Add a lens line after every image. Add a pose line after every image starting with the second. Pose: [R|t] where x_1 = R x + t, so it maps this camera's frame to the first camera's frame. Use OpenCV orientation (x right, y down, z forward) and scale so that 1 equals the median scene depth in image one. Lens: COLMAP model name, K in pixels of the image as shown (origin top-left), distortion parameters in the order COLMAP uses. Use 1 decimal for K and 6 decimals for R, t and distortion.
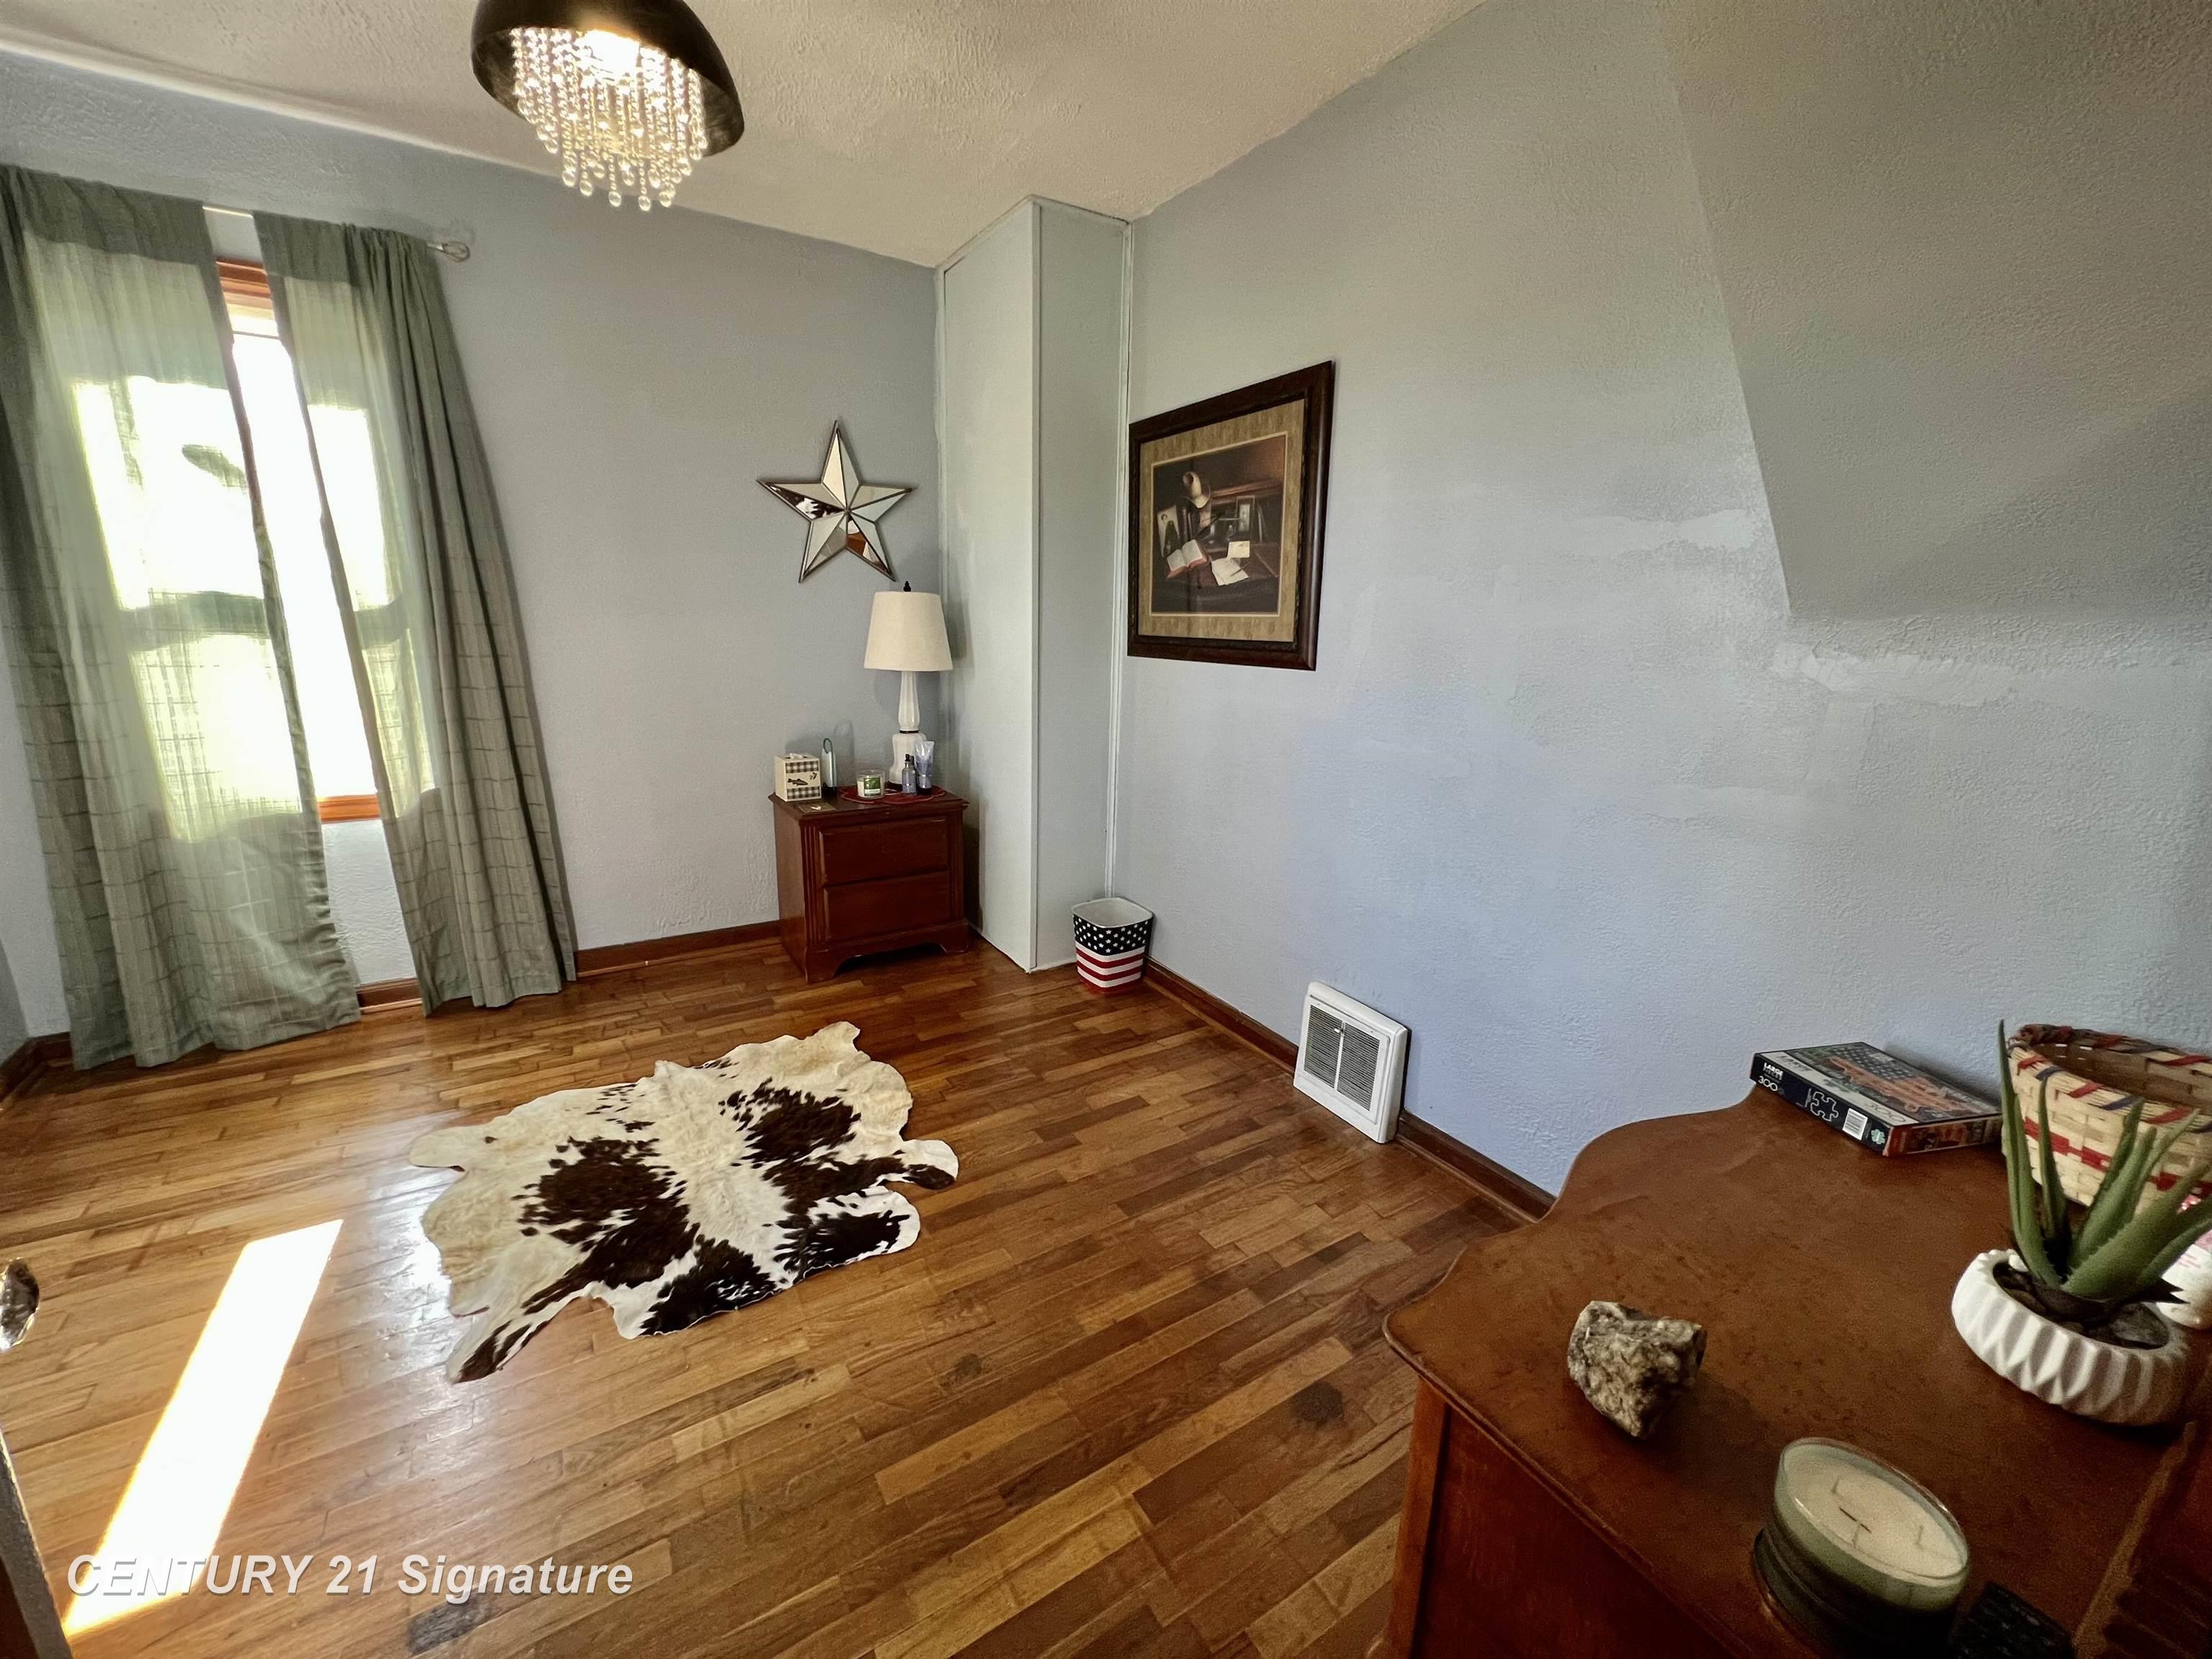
lens RADIAL K [[887.7, 0, 1109.8], [0, 887.7, 831.1], [0, 0, 1]] dist [-0.000238, -0.000141]
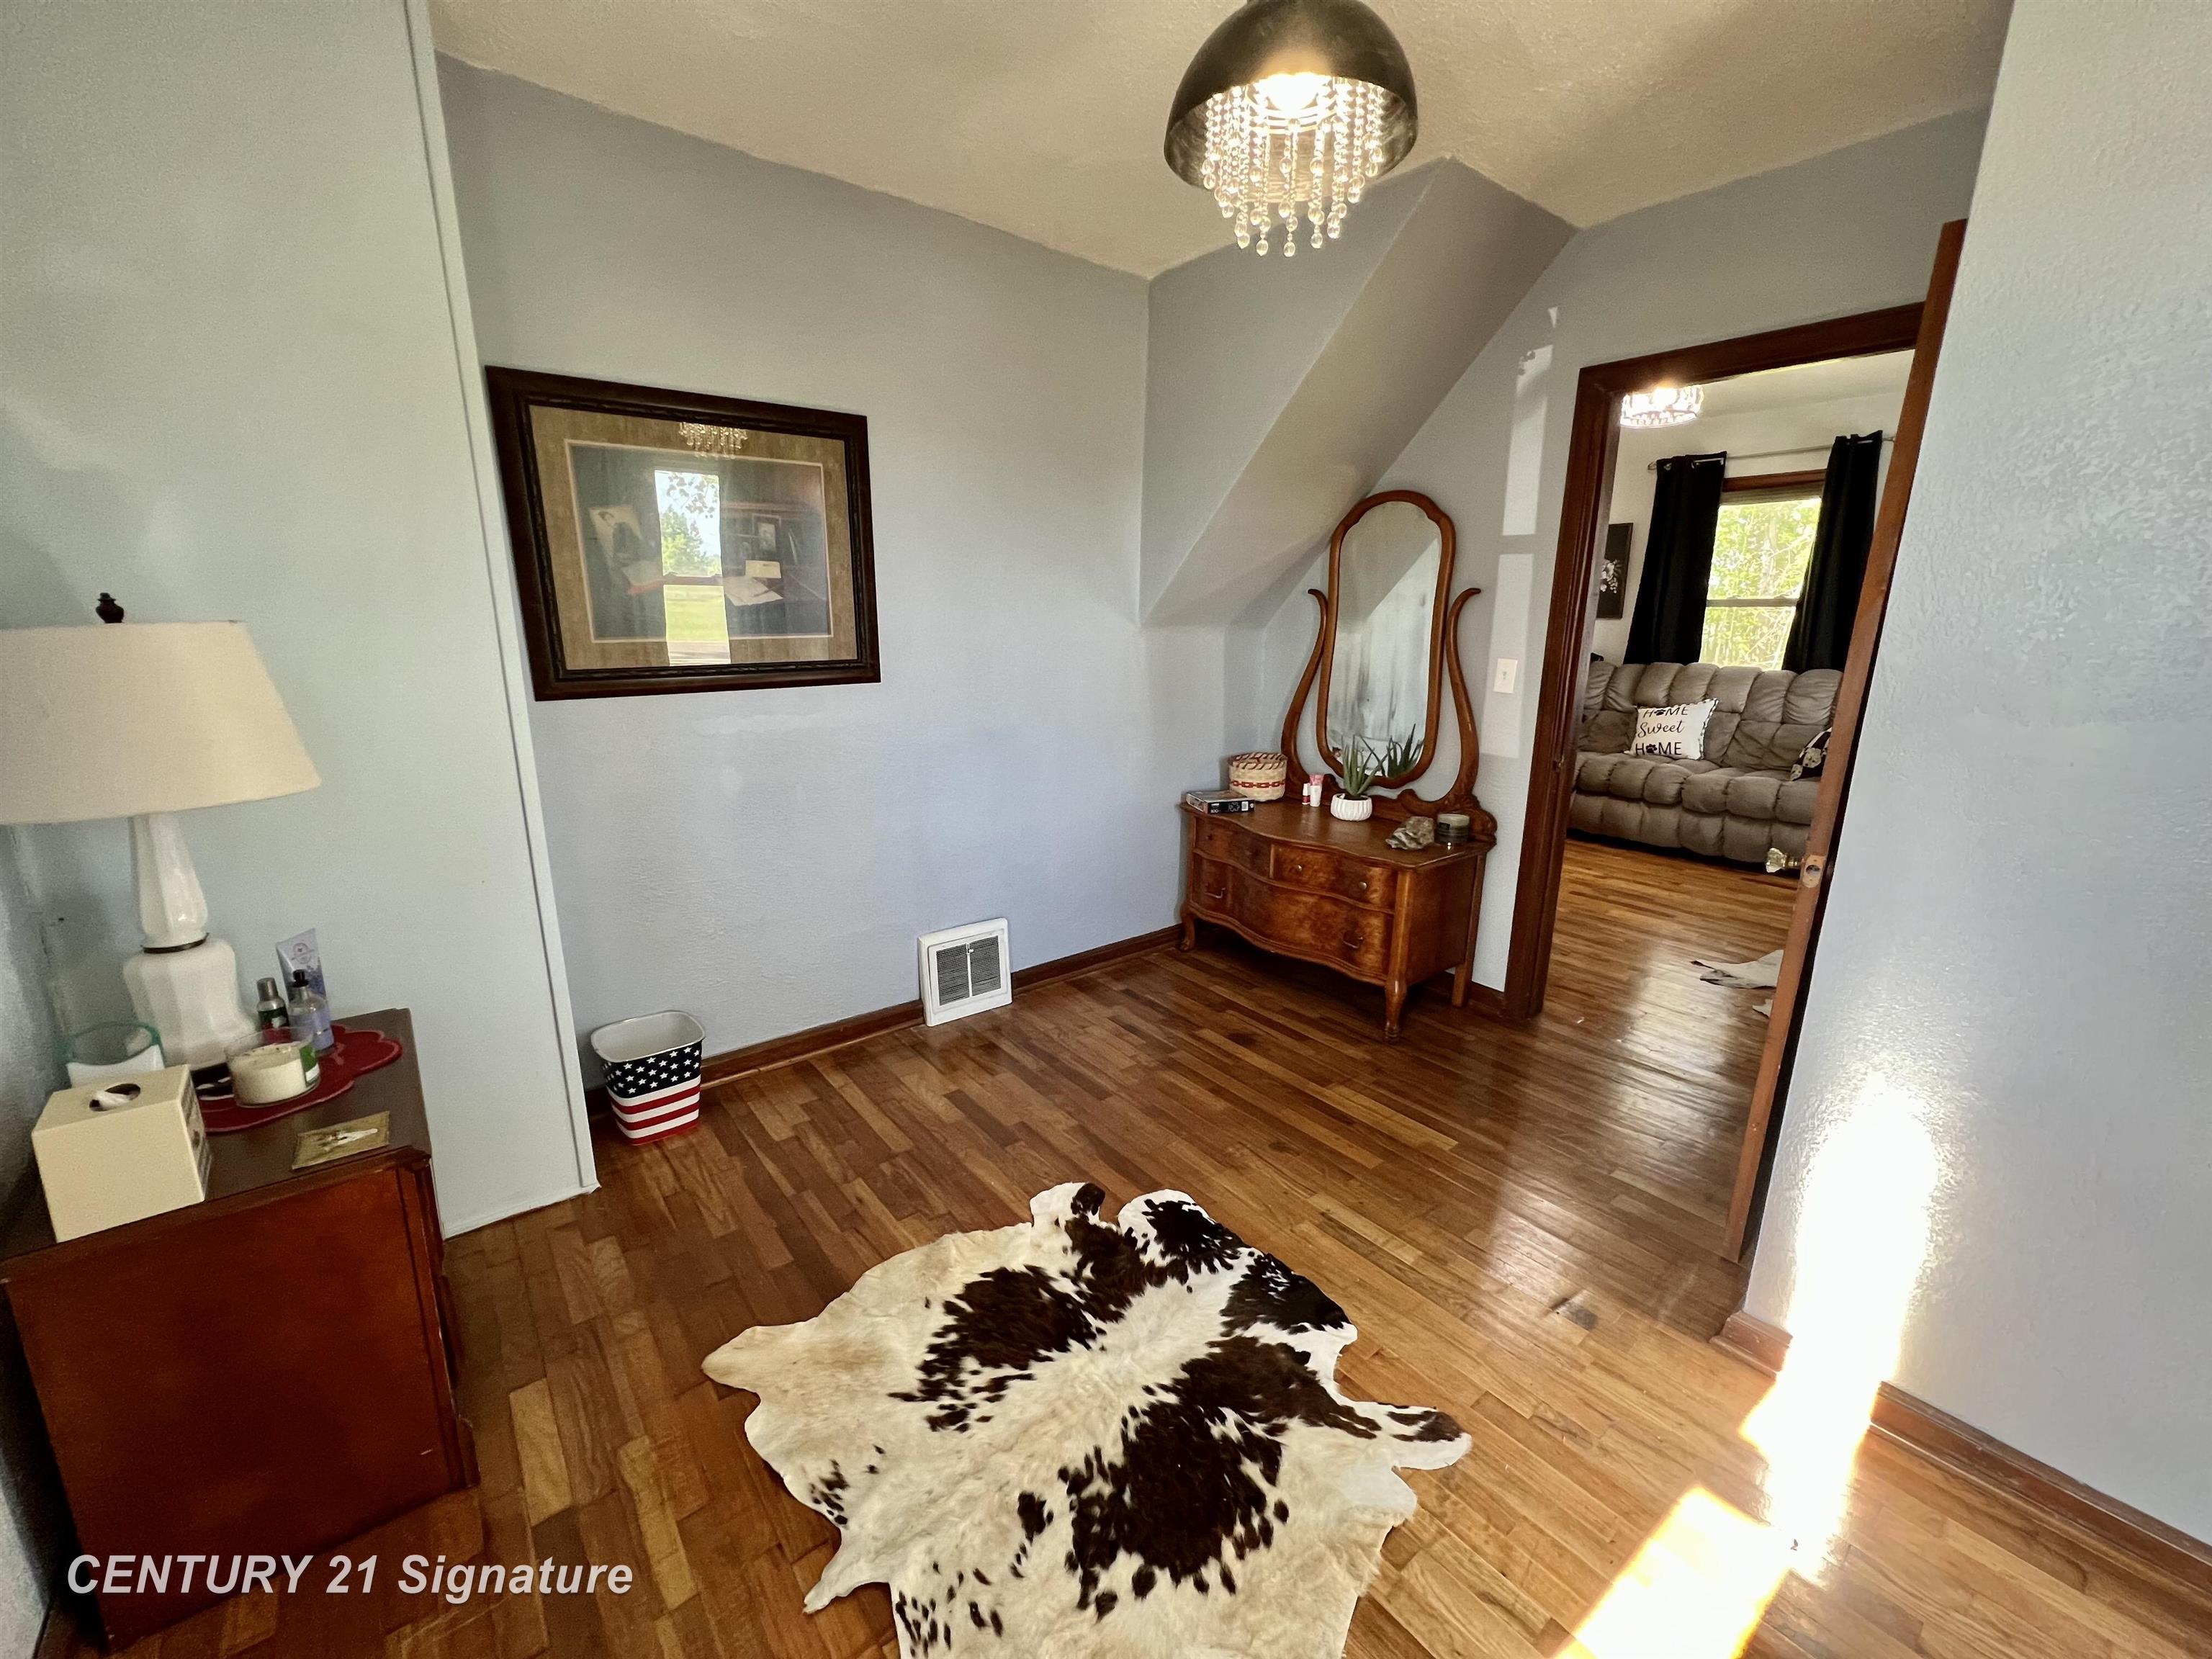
lens RADIAL K [[887.7, 0, 1099.4], [0, 887.7, 825.0], [0, 0, 1]] dist [-0.000238, -0.000141]
pose [[-0.111013, -0.253124, 0.961043, -1.061451], [0.231352, 0.933871, 0.272691, -0.283410], [-0.966516, 0.252612, -0.045111, 0.912788]]
